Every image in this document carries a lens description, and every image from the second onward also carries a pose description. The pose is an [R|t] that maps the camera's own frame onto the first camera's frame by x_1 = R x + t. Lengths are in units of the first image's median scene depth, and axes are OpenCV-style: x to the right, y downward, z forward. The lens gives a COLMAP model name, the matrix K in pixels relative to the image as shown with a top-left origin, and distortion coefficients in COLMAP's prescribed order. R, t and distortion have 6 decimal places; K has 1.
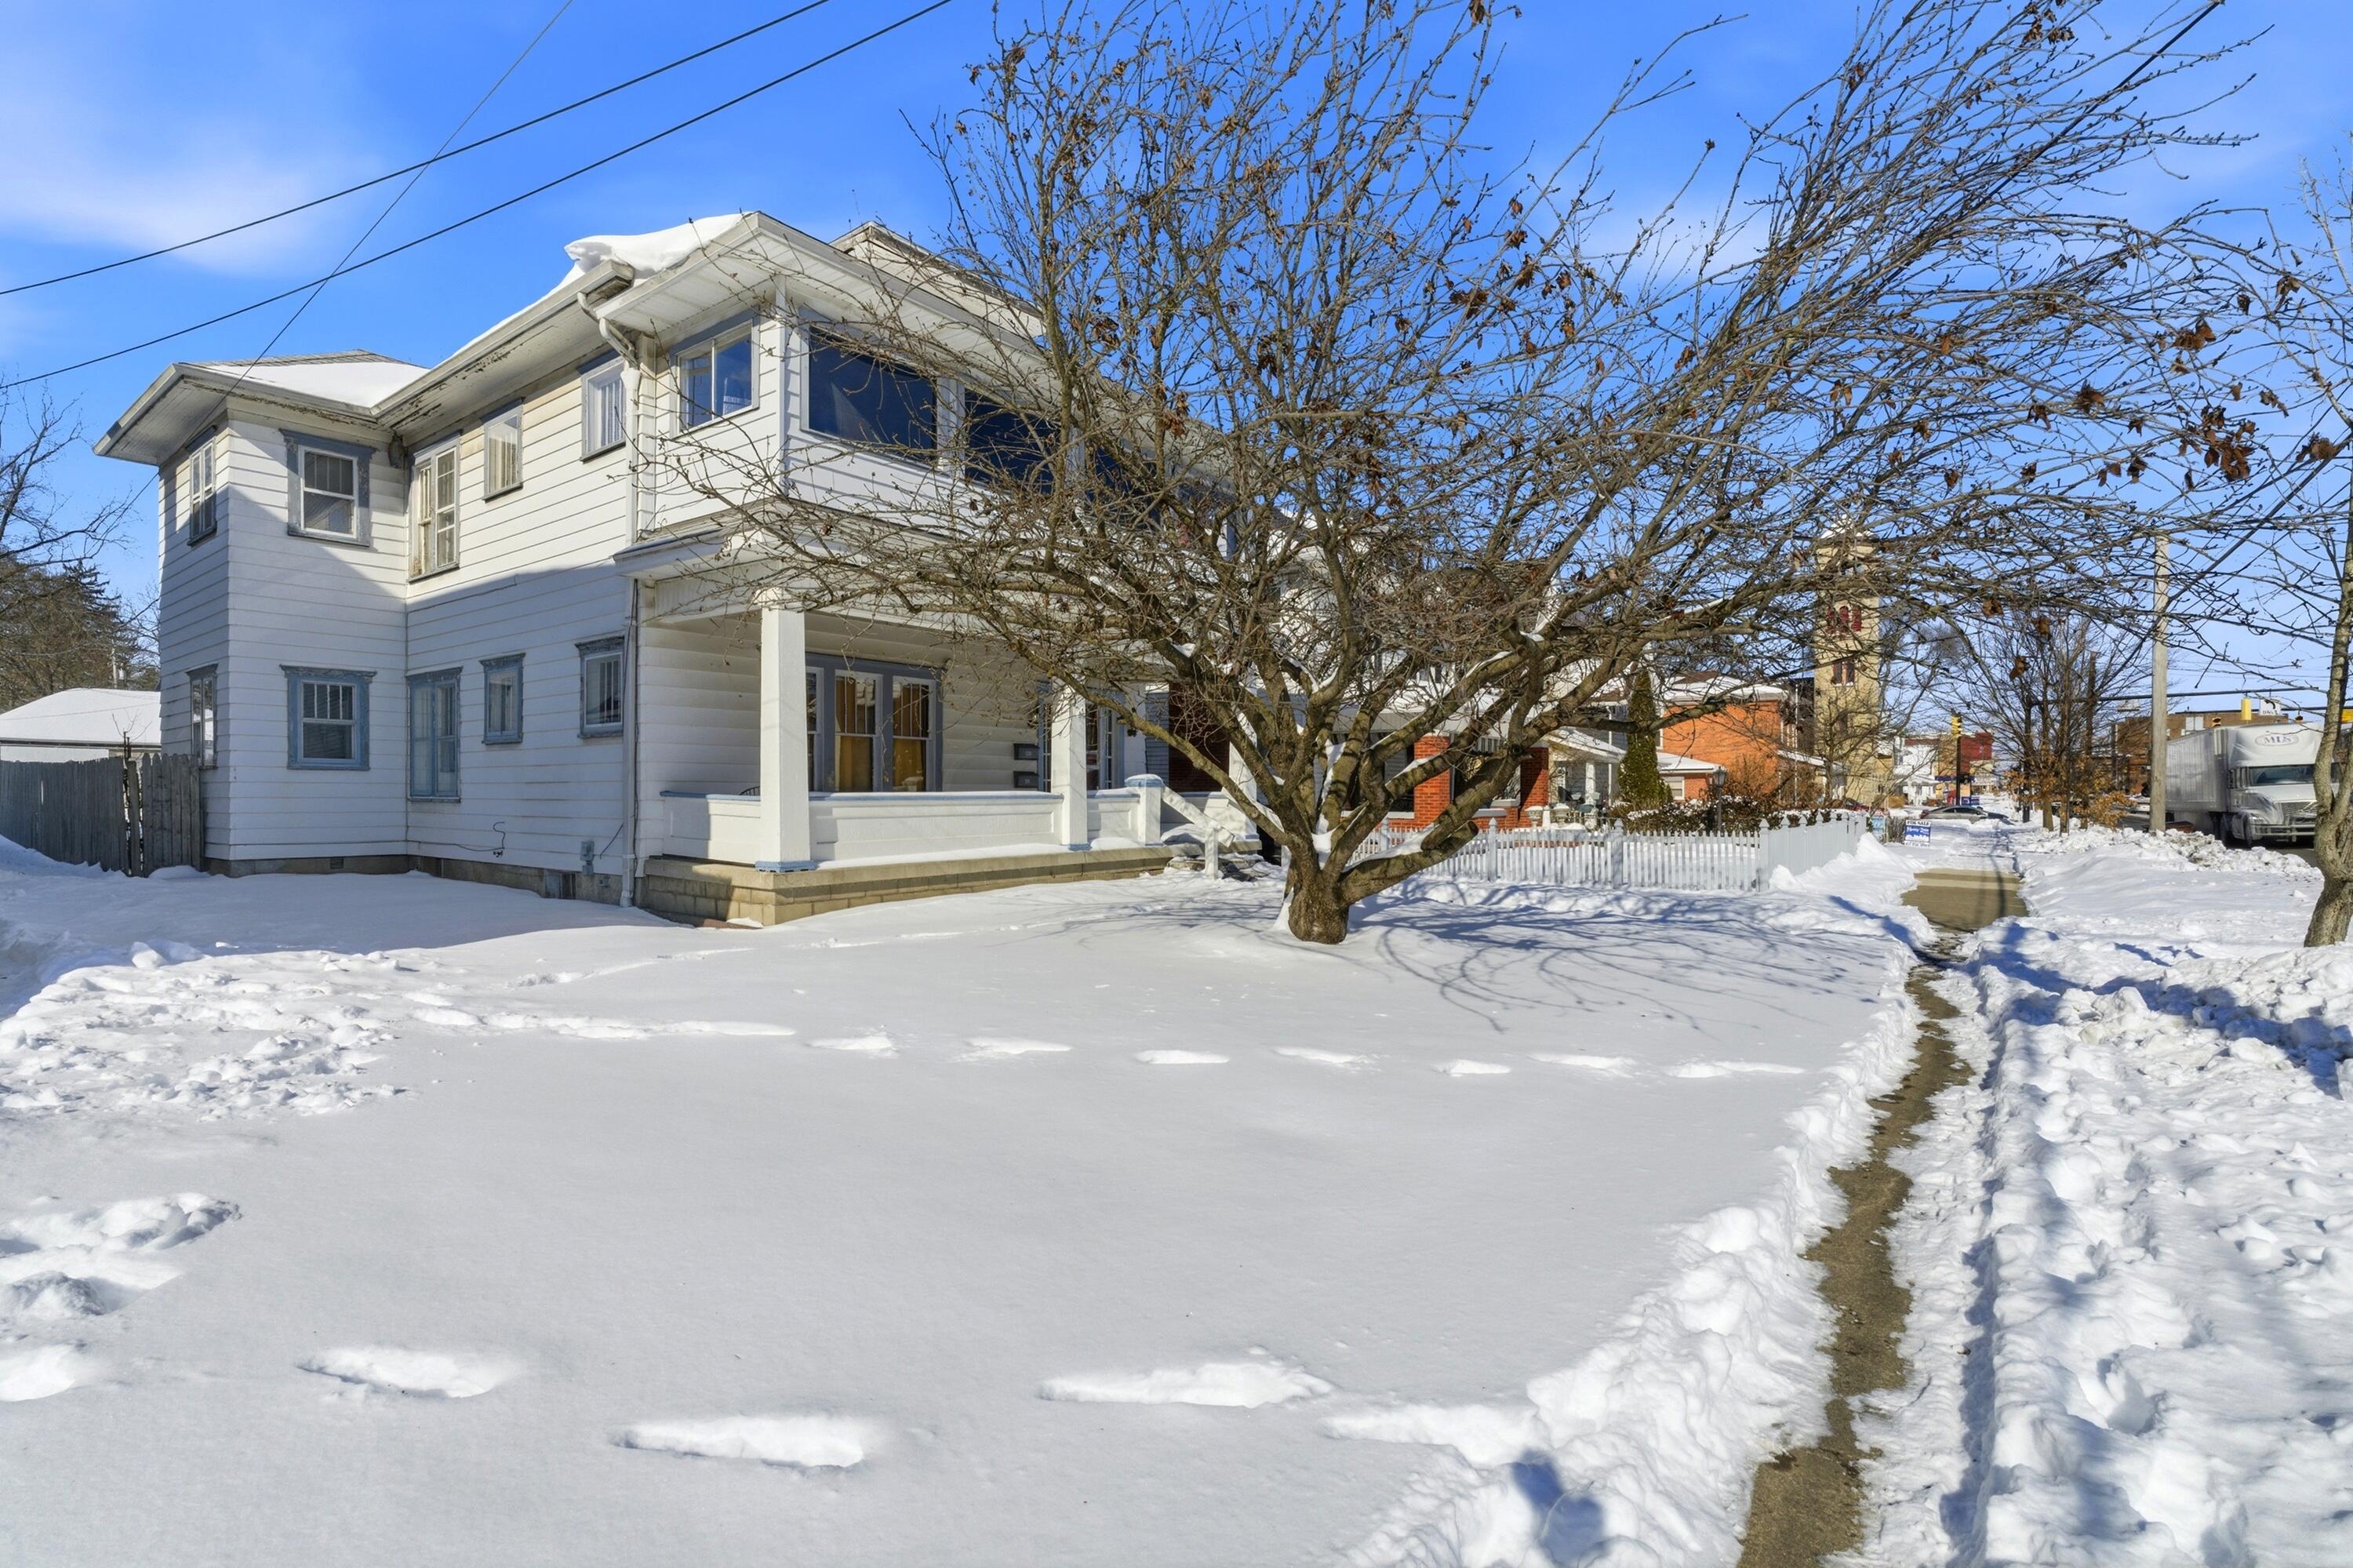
lens RADIAL K [[1110.3, 0, 1100.7], [0, 1110.3, 792.7], [0, 0, 1]] dist [-0.000343, 0.000008]
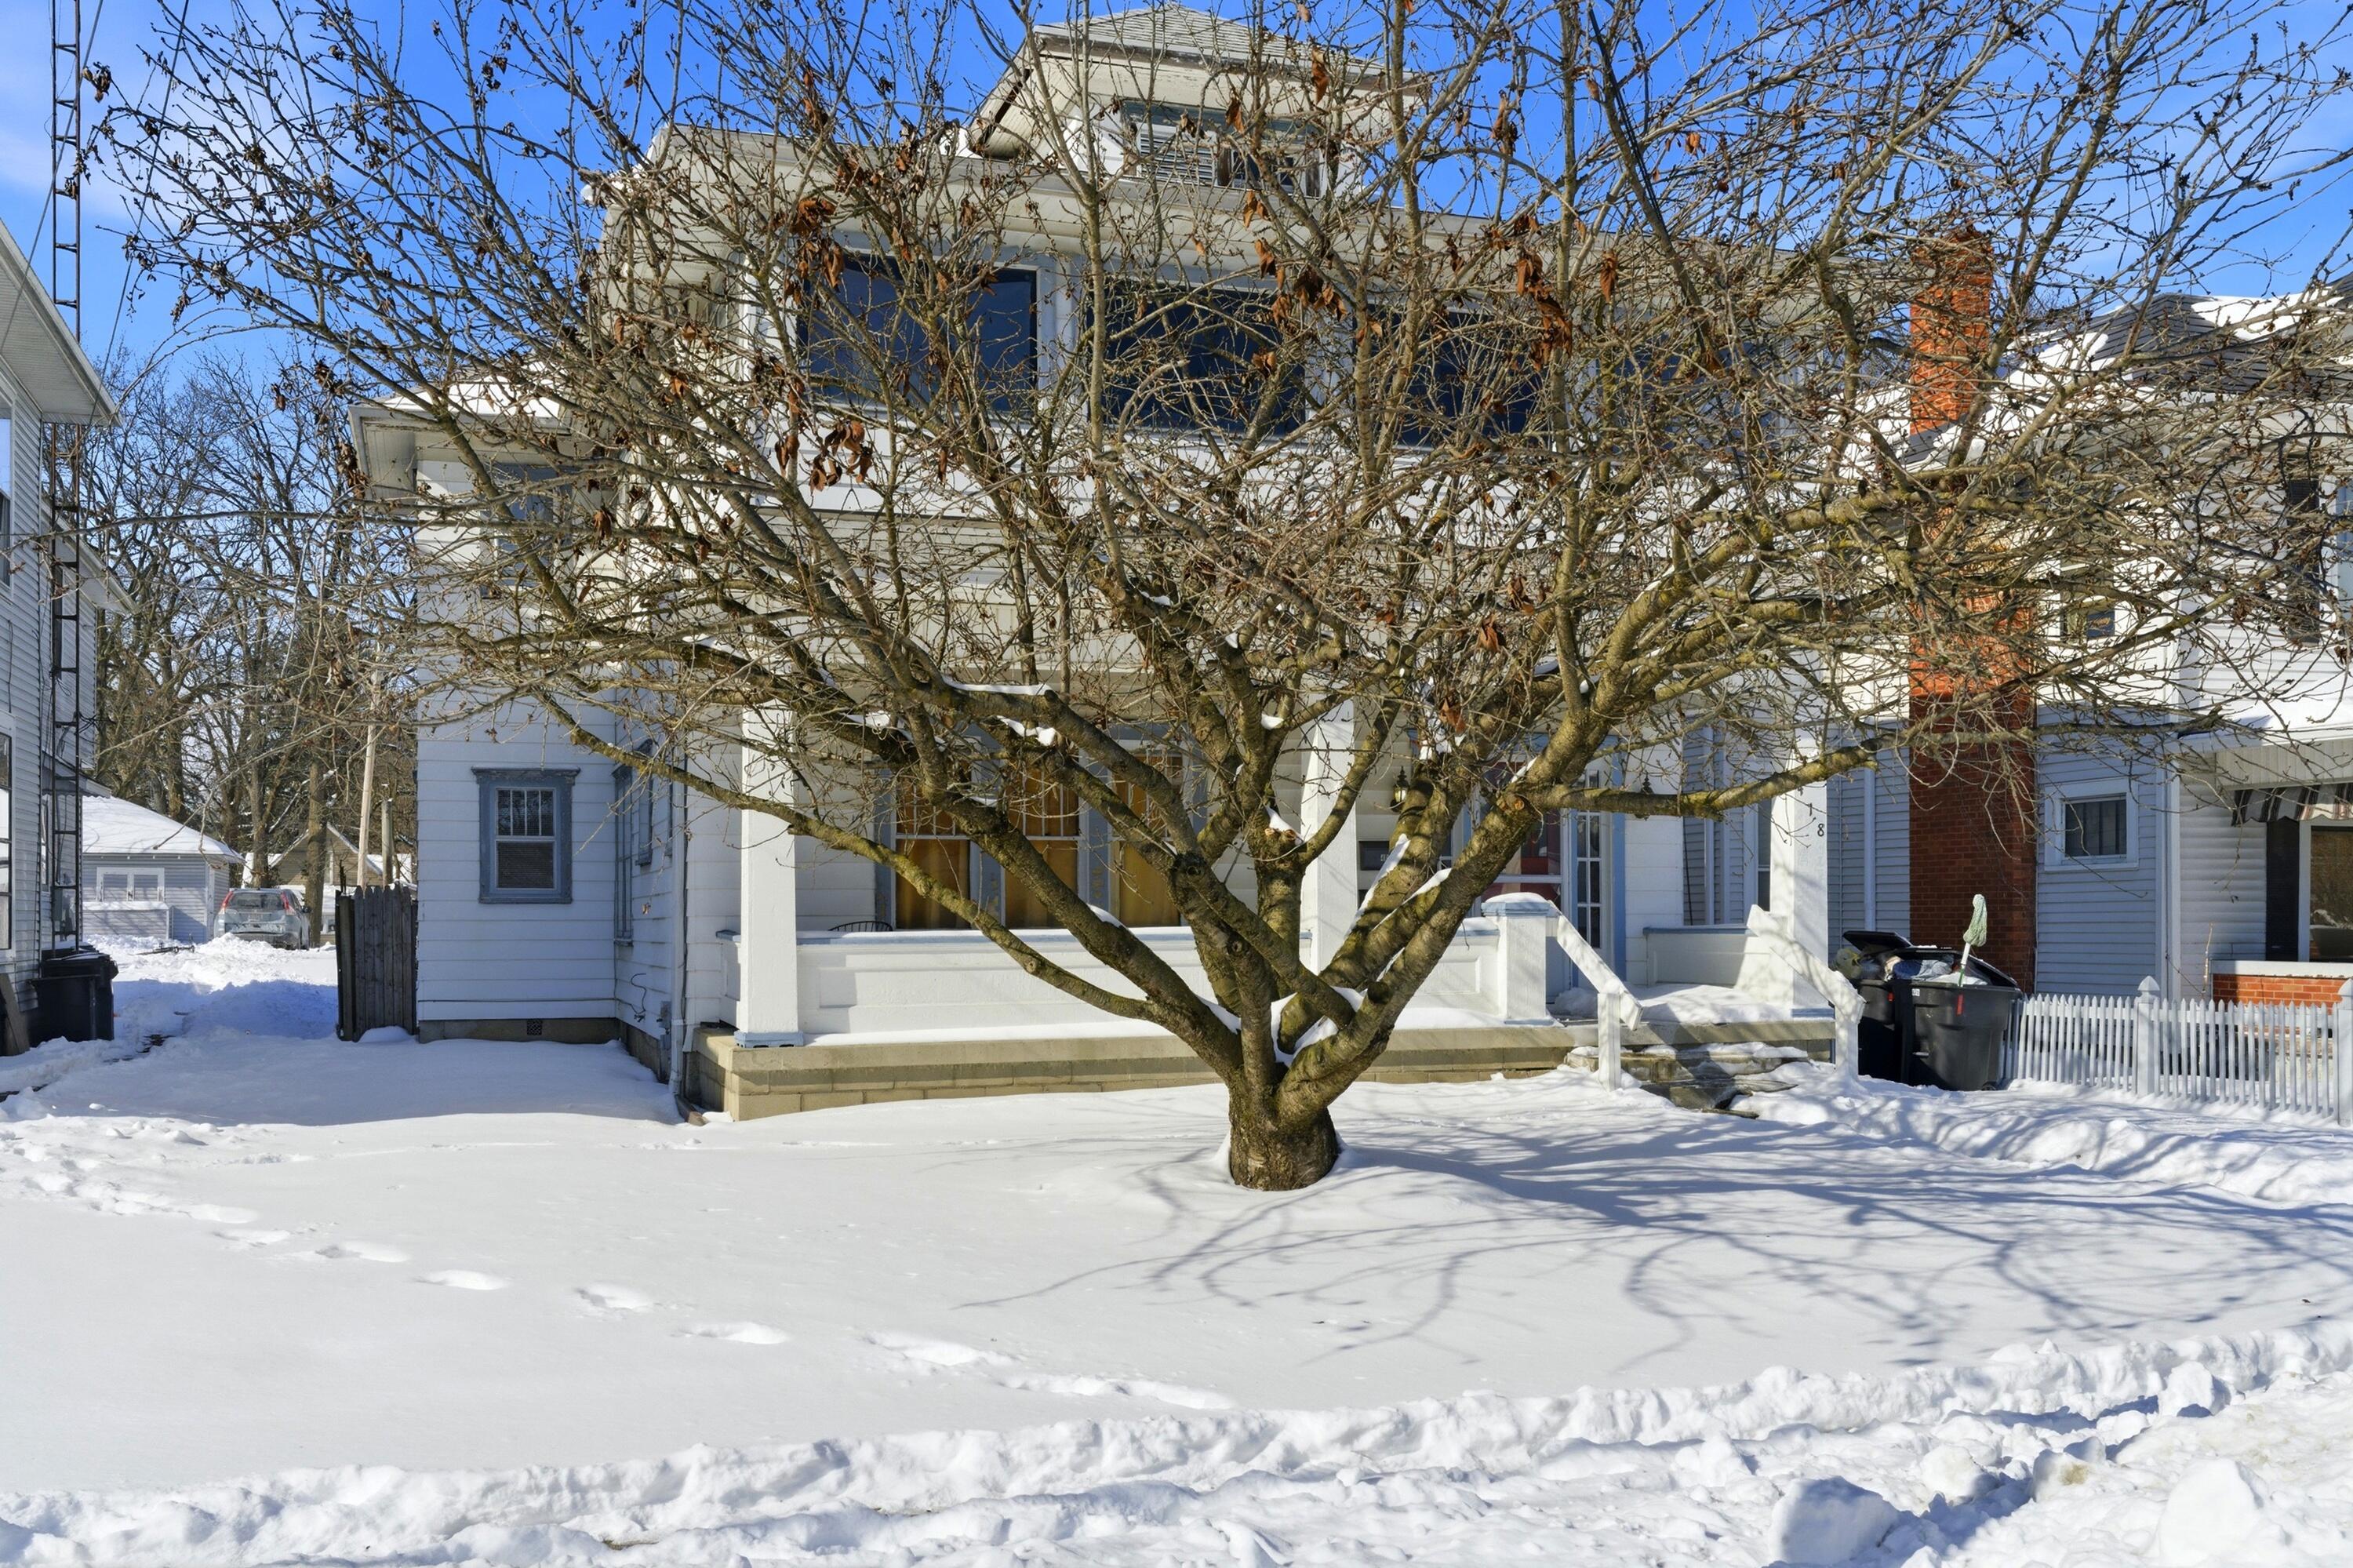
lens RADIAL K [[2121.6, 0, 1111.8], [0, 2121.6, 912.0], [0, 0, 1]] dist [-0.000601, -0.005956]
pose [[0.843327, -0.008636, -0.537331, 0.528978], [0.004961, 0.999953, -0.008285, -0.001027], [0.537377, 0.004321, 0.843331, 0.000791]]
